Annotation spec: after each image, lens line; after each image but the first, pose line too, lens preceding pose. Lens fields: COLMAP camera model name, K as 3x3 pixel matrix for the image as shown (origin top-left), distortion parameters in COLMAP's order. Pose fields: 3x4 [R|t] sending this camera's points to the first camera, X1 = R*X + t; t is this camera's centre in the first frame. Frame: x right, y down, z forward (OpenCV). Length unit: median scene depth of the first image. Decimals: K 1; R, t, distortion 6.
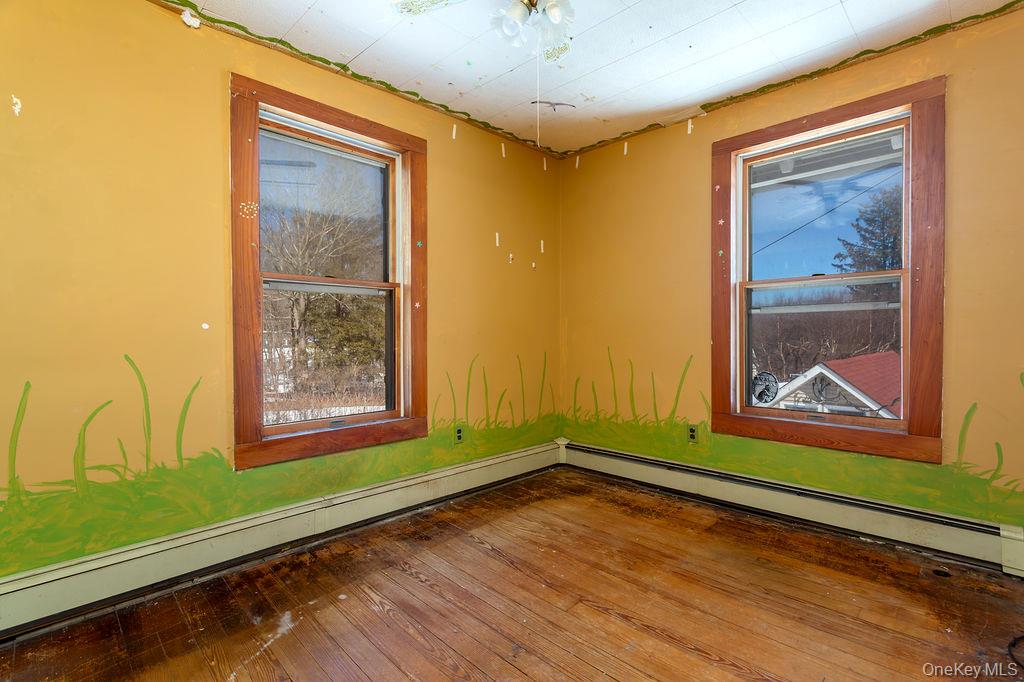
lens RADIAL K [[484.0, 0, 509.0], [0, 484.0, 337.8], [0, 0, 1]] dist [0.003633, 0.000821]
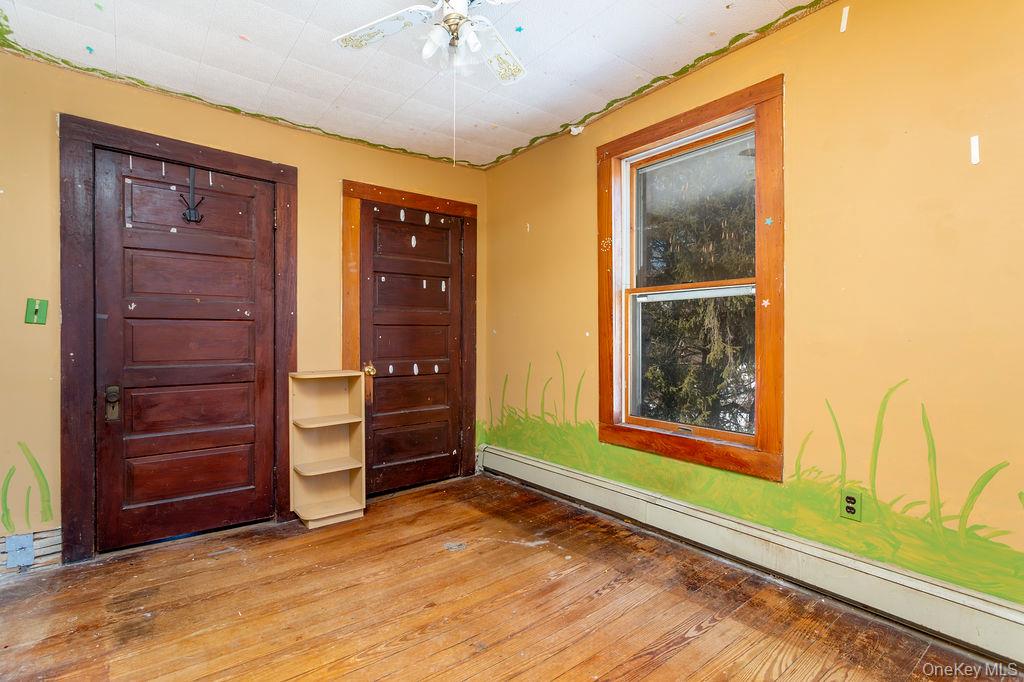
lens RADIAL K [[484.0, 0, 509.6], [0, 484.0, 337.8], [0, 0, 1]] dist [0.003633, 0.000821]
pose [[-0.124636, 0.007271, -0.992176, 0.711934], [-0.004719, 0.999957, 0.007921, -0.020256], [0.992191, 0.005669, -0.124596, 0.815260]]
